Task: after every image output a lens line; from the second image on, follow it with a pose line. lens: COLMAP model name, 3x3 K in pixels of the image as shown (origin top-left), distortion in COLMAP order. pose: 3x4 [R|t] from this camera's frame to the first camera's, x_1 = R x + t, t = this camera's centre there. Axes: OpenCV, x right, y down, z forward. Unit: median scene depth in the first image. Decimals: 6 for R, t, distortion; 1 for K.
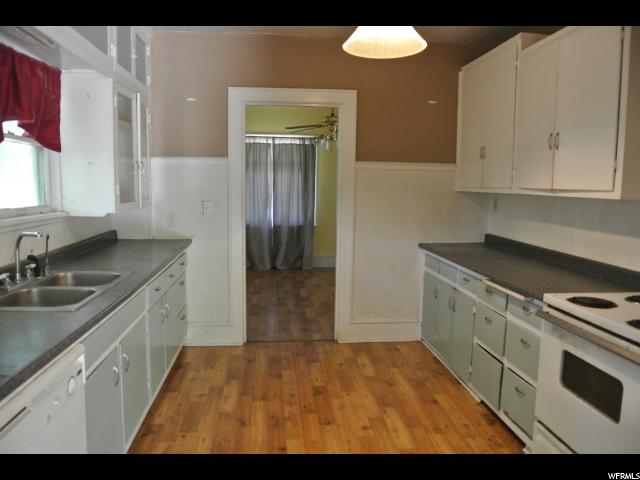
lens RADIAL K [[501.7, 0, 318.2], [0, 501.7, 252.4], [0, 0, 1]] dist [-0.065187, 0.010614]
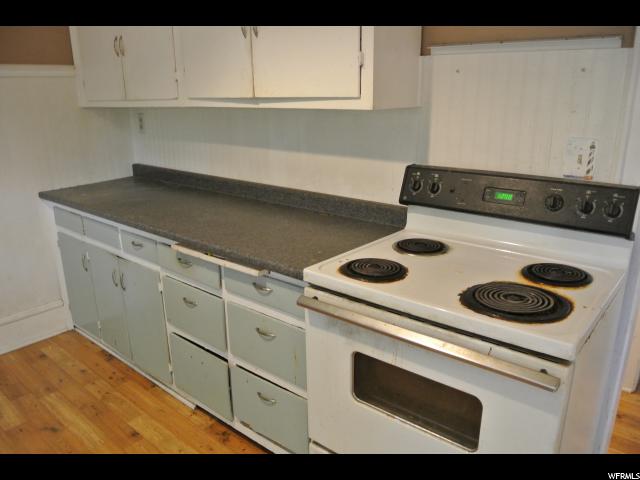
lens RADIAL K [[501.7, 0, 318.2], [0, 501.7, 252.4], [0, 0, 1]] dist [-0.065187, 0.010614]
pose [[0.724546, -0.235181, 0.647860, 0.046618], [0.117587, 0.968381, 0.220028, -0.060434], [-0.679121, -0.083241, 0.729291, 0.410266]]
